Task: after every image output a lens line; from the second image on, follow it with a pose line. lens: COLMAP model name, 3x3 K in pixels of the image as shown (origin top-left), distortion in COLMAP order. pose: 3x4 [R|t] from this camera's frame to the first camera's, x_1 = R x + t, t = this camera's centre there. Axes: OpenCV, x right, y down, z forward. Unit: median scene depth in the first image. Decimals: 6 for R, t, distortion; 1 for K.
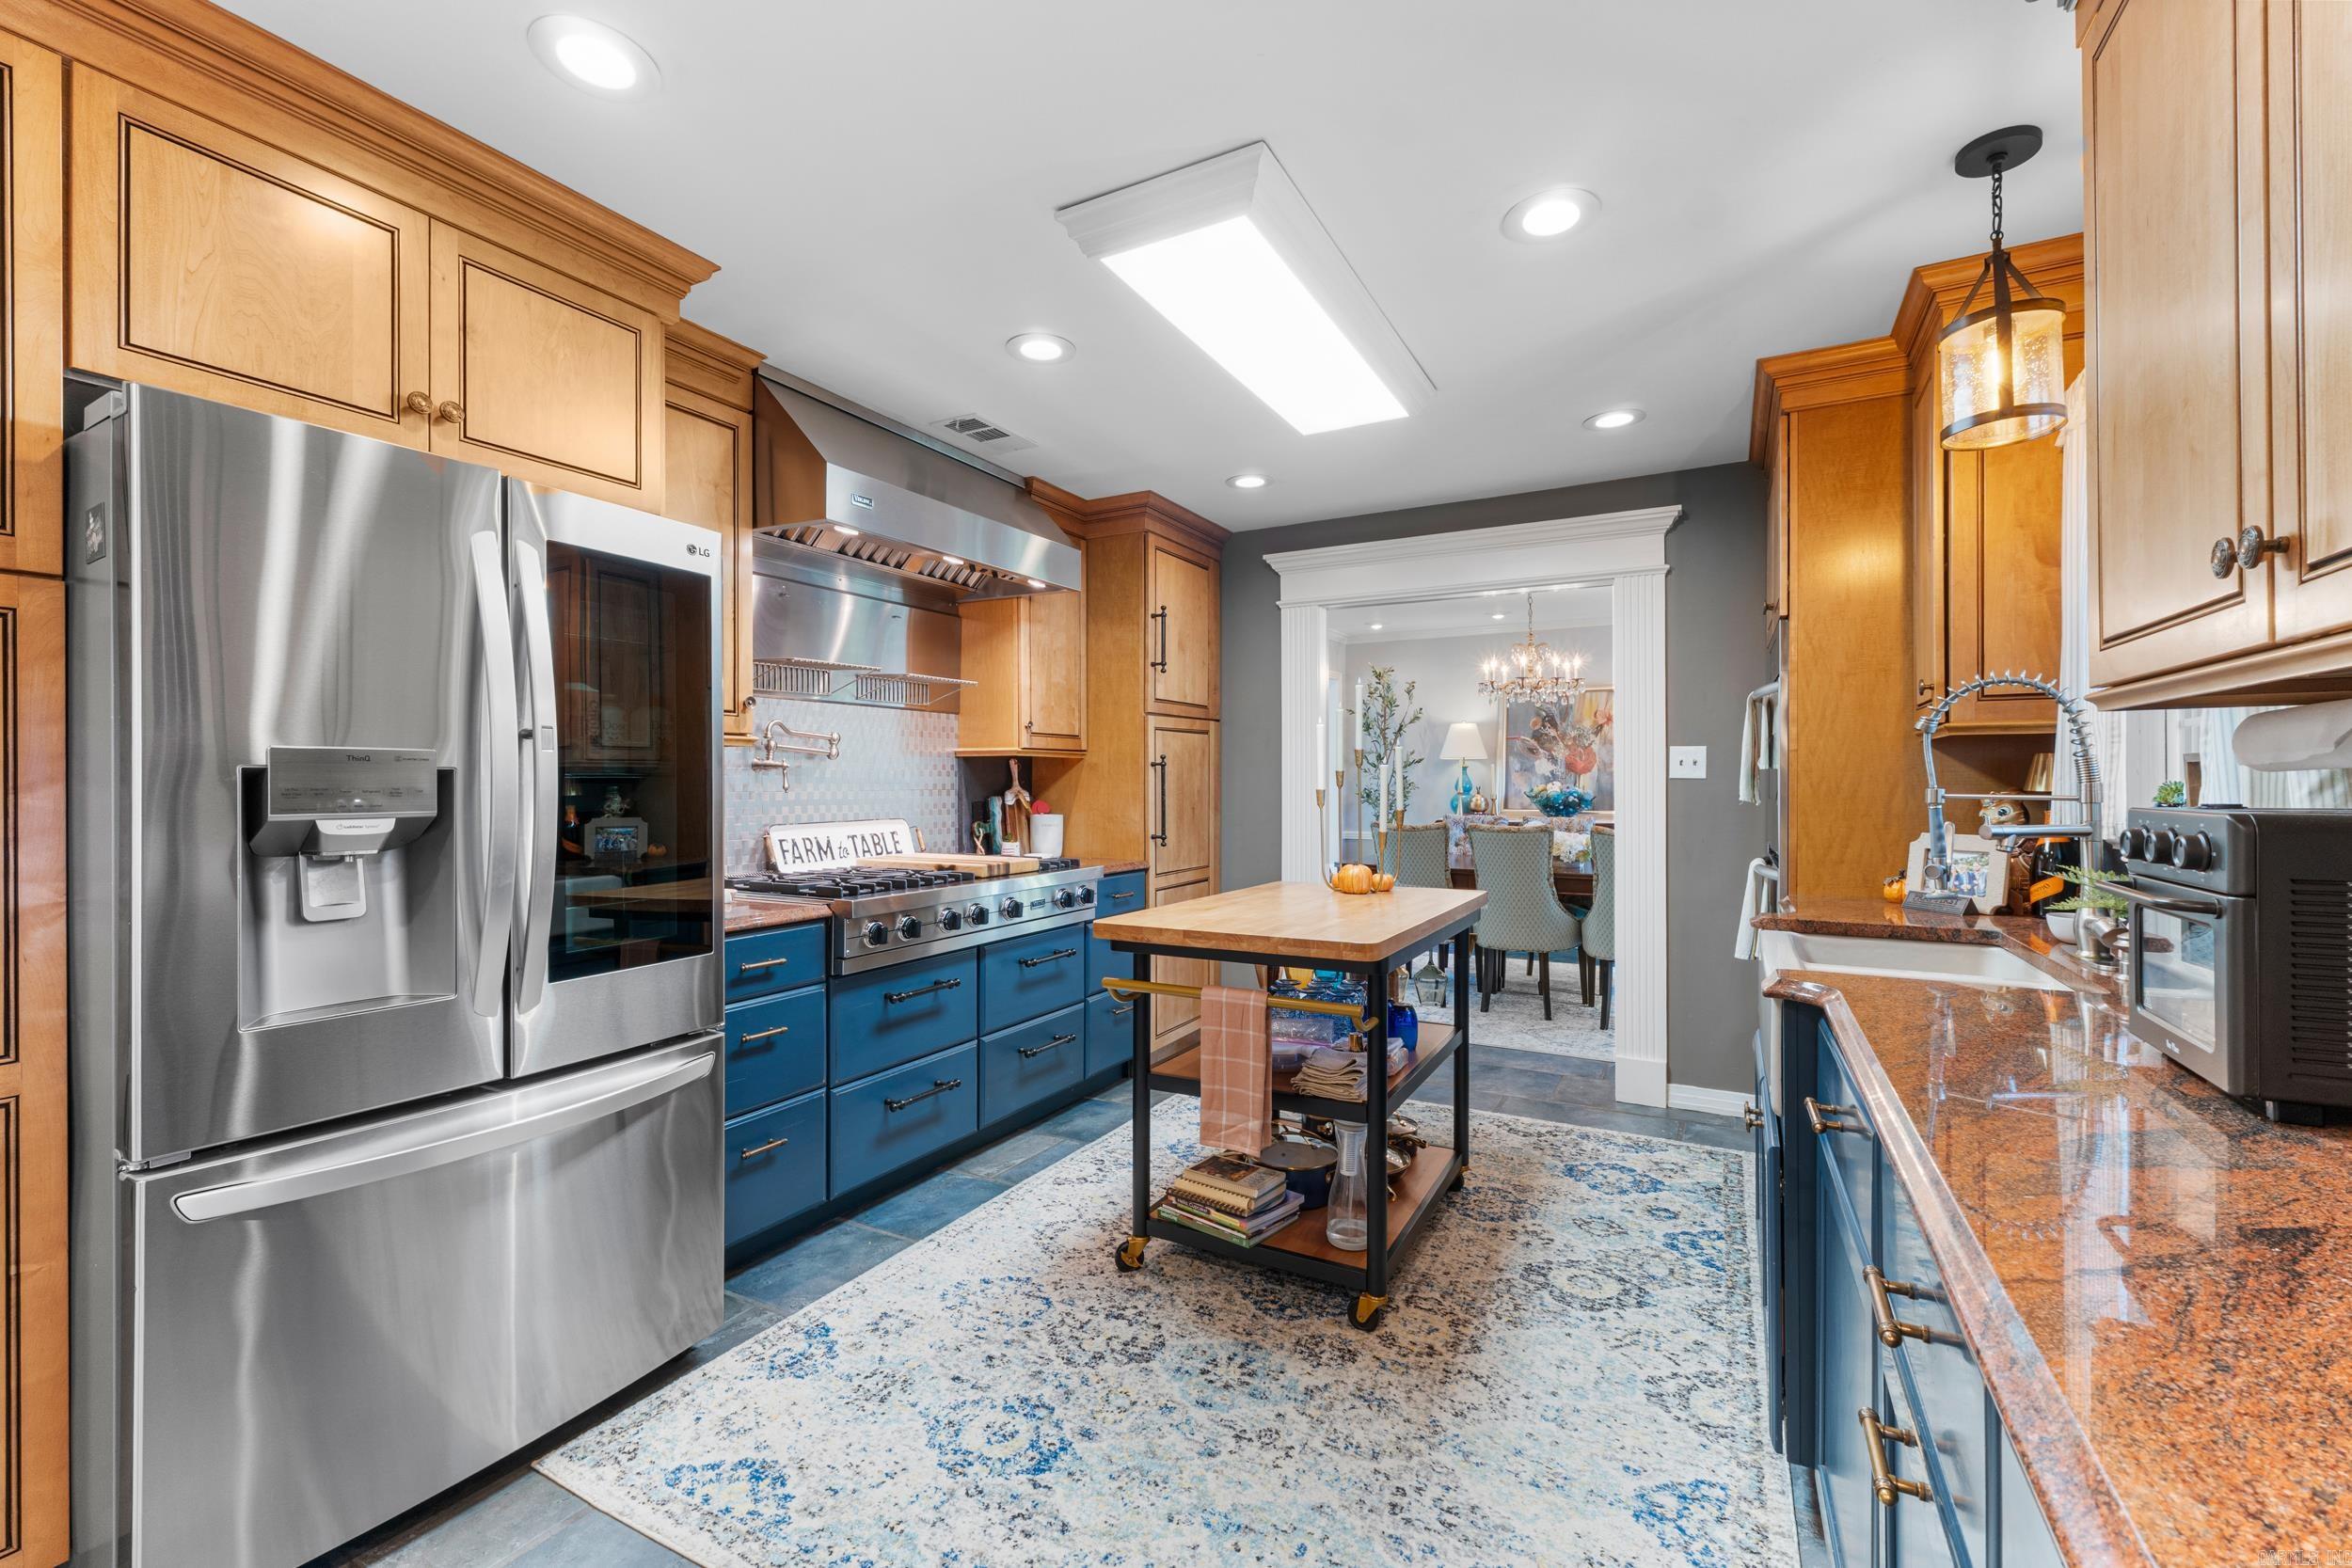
lens RADIAL K [[1001.6, 0, 1178.7], [0, 1001.6, 782.4], [0, 0, 1]] dist [0.001934, 0.000272]
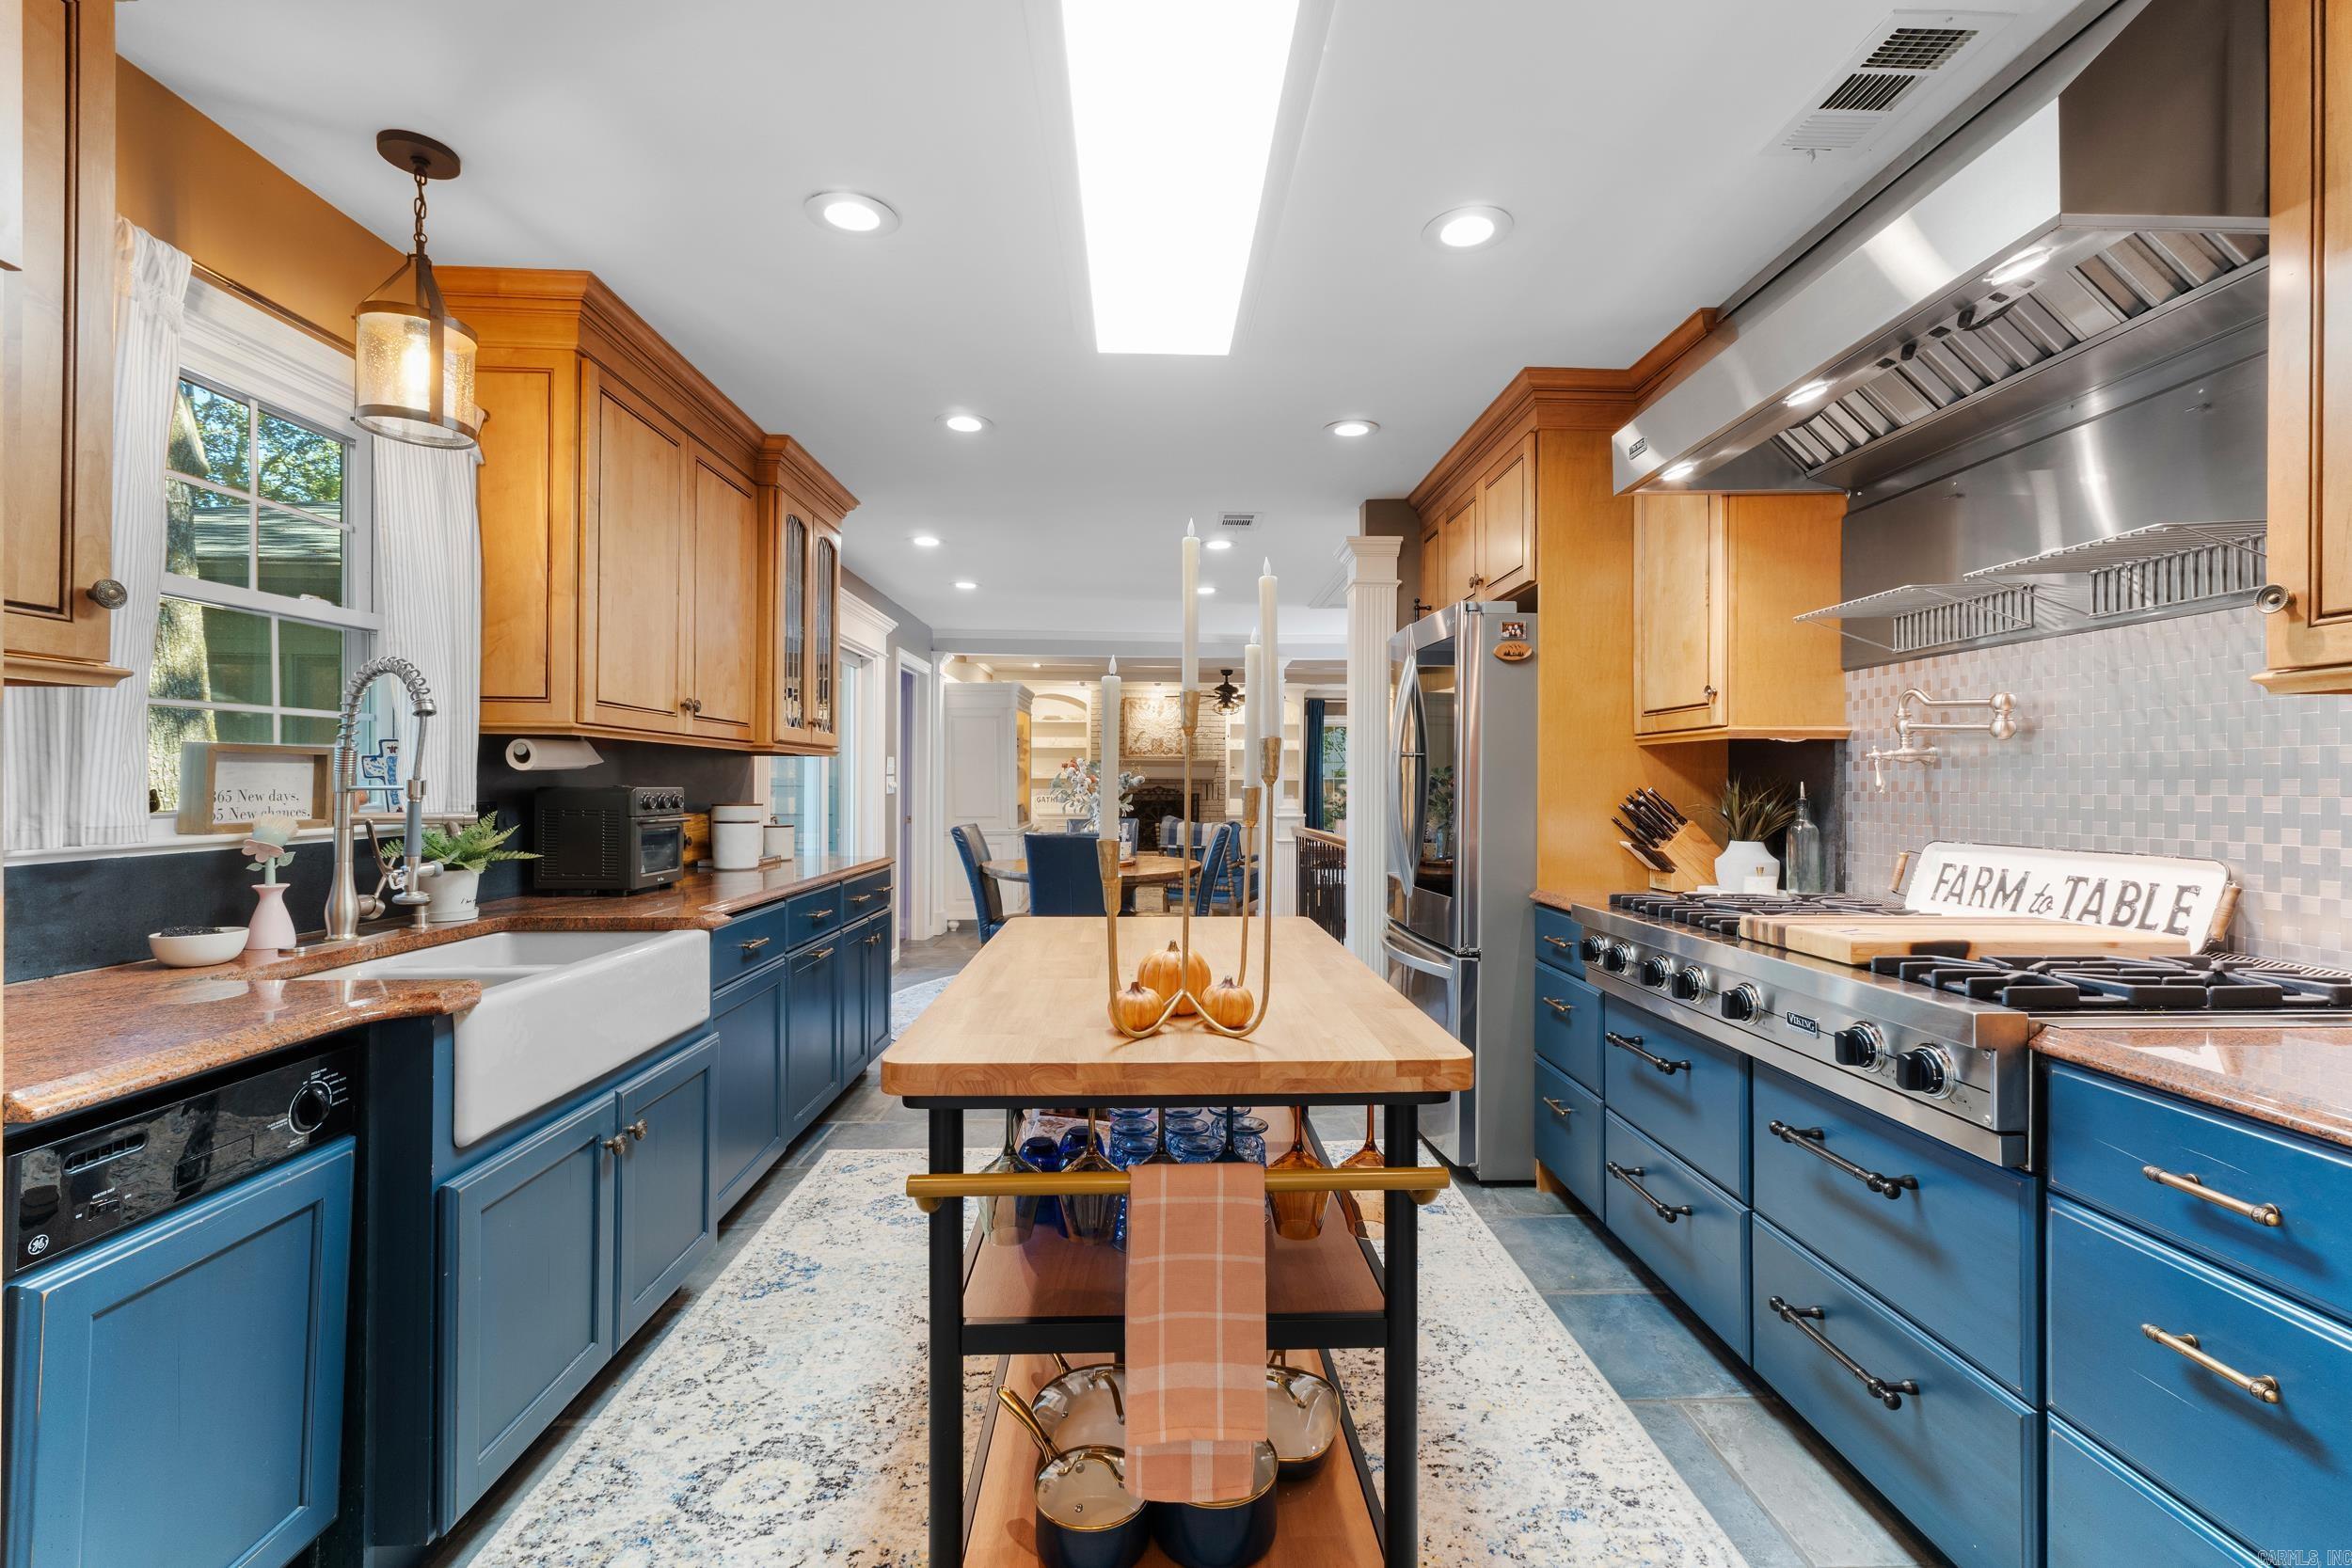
lens RADIAL K [[1001.6, 0, 1184.8], [0, 1001.6, 784.8], [0, 0, 1]] dist [0.001934, 0.000272]
pose [[-0.864216, -0.003038, -0.503113, 0.414907], [-0.001952, 0.999994, -0.002685, 0.007135], [0.503118, -0.001338, -0.864217, 1.438761]]
